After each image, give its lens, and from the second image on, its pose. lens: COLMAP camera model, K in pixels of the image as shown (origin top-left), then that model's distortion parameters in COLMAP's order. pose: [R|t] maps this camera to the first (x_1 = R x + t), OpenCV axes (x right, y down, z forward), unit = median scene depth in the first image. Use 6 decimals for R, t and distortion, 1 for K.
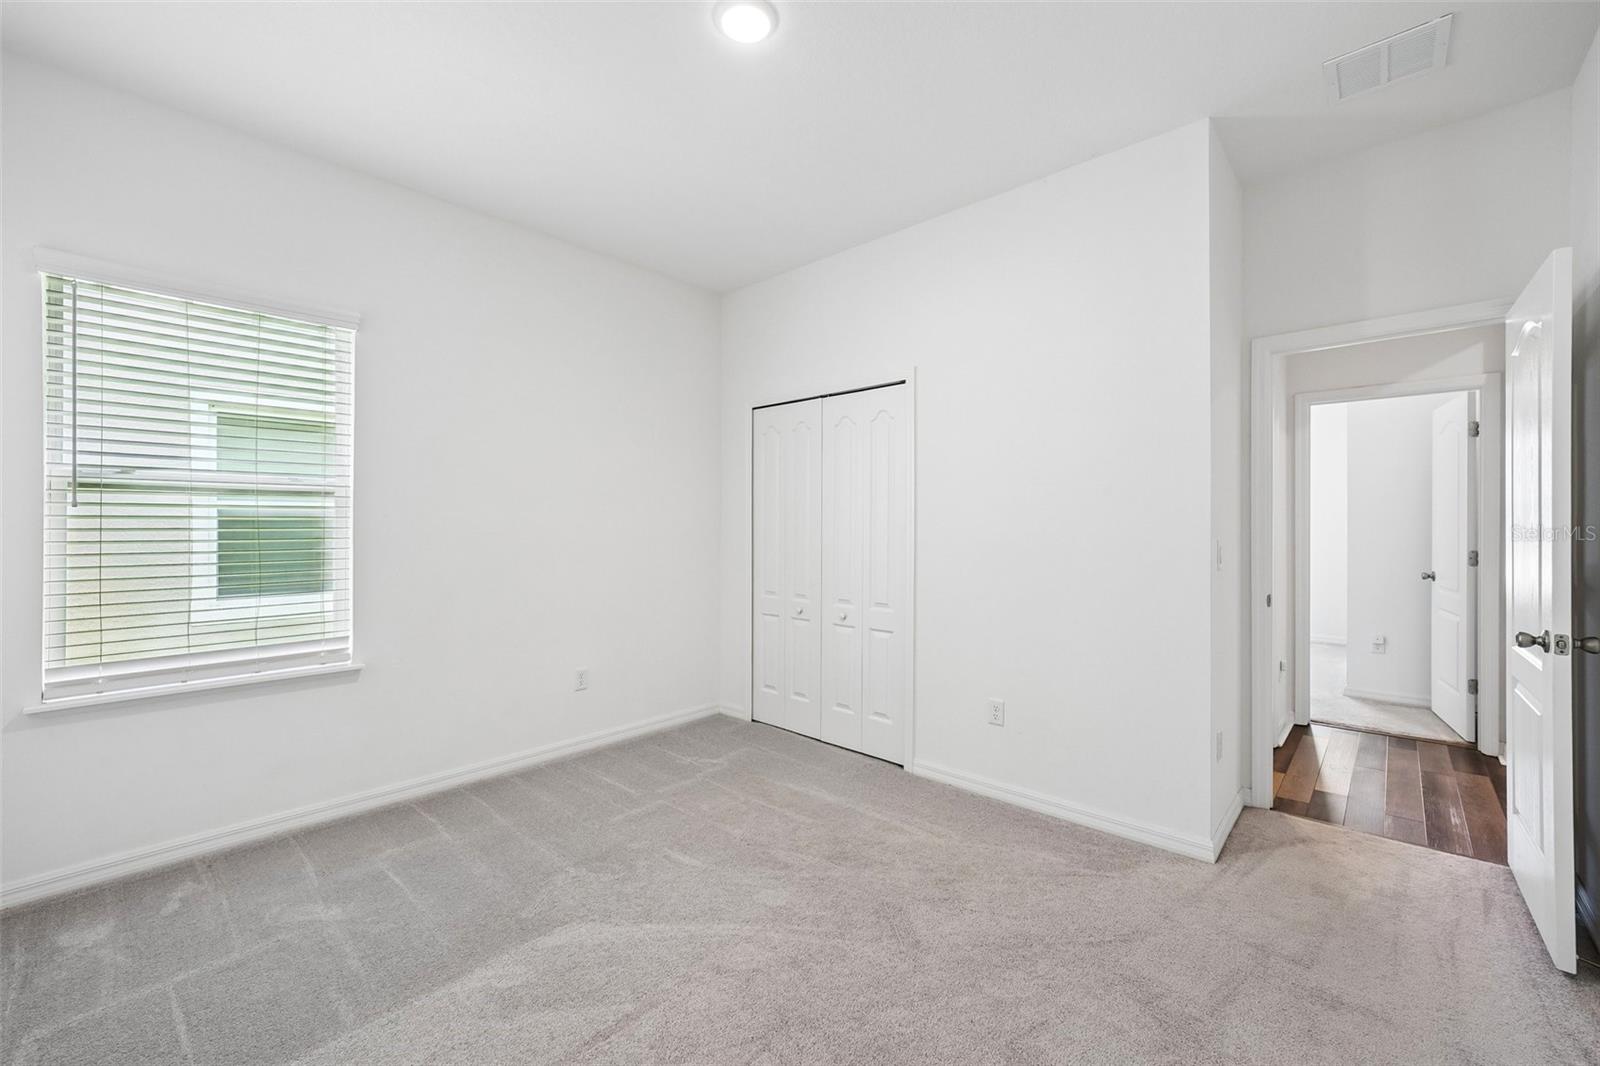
lens RADIAL K [[621.7, 0, 800.0], [0, 621.7, 533.0], [0, 0, 1]] dist [0.000272, -0.000018]
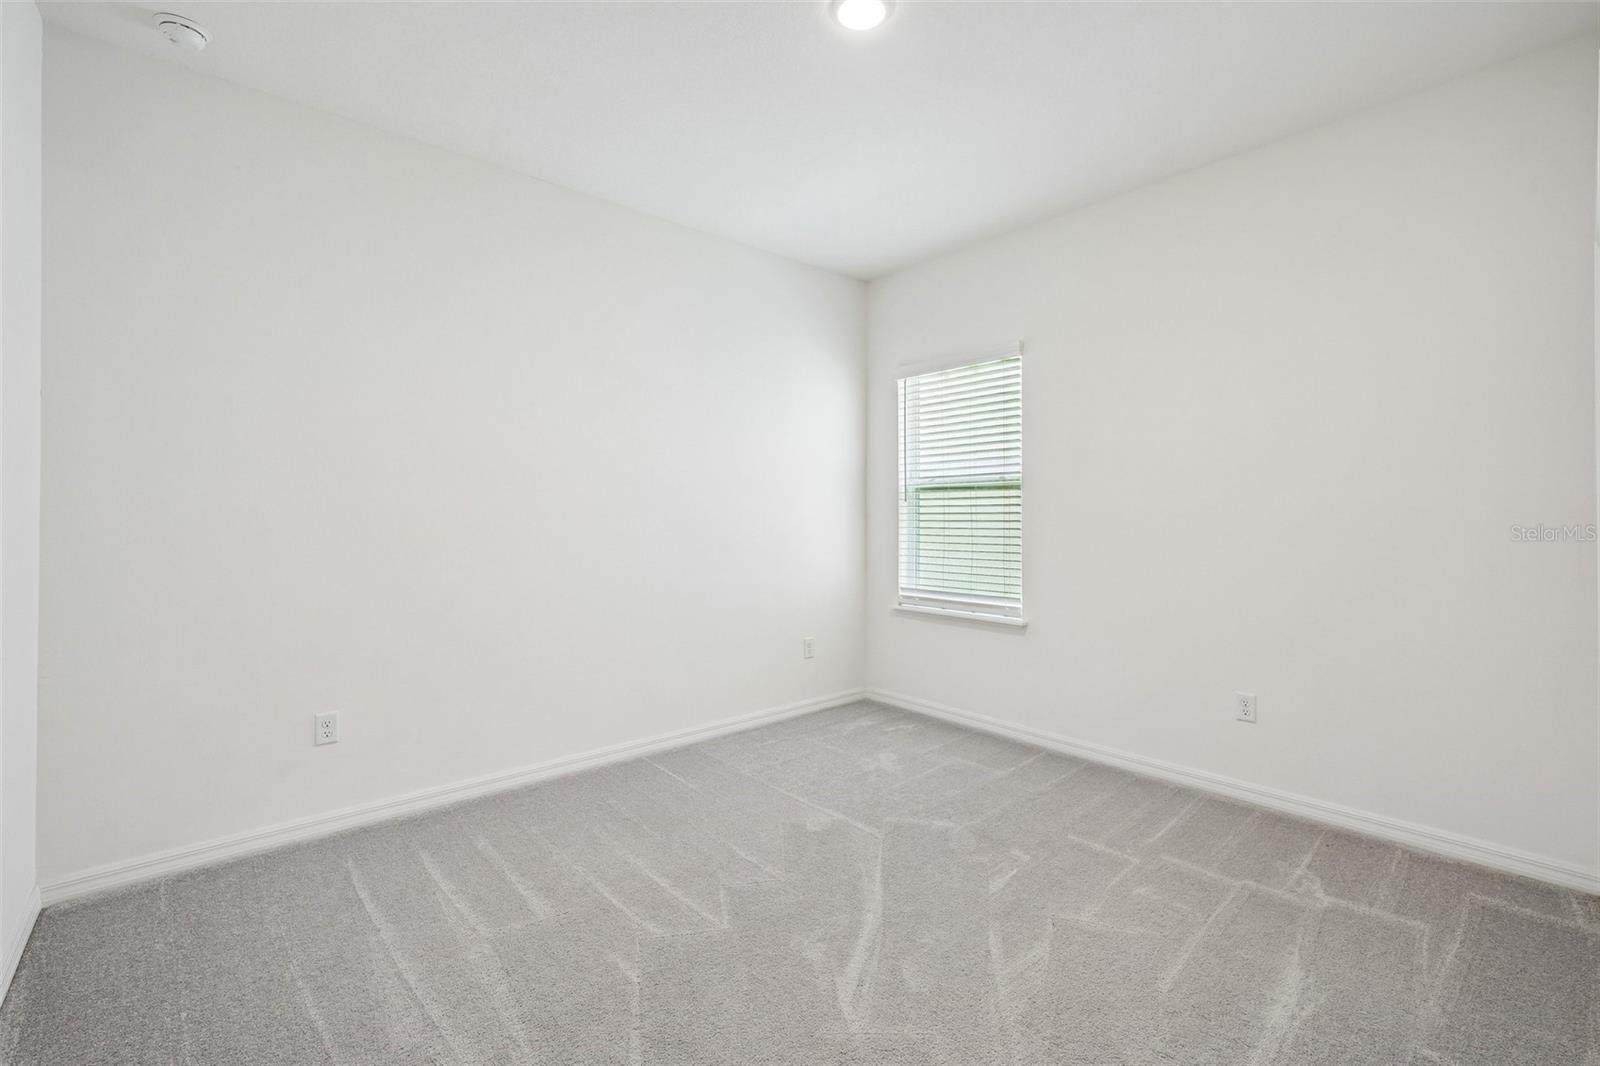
lens RADIAL K [[711.5, 0, 800.8], [0, 711.5, 504.7], [0, 0, 1]] dist [-0.000574, 0.000018]
pose [[-0.089711, -0.003617, -0.995961, 0.756348], [0.002717, 0.999989, -0.003877, -0.019929], [0.995964, -0.003053, -0.089700, 0.690948]]
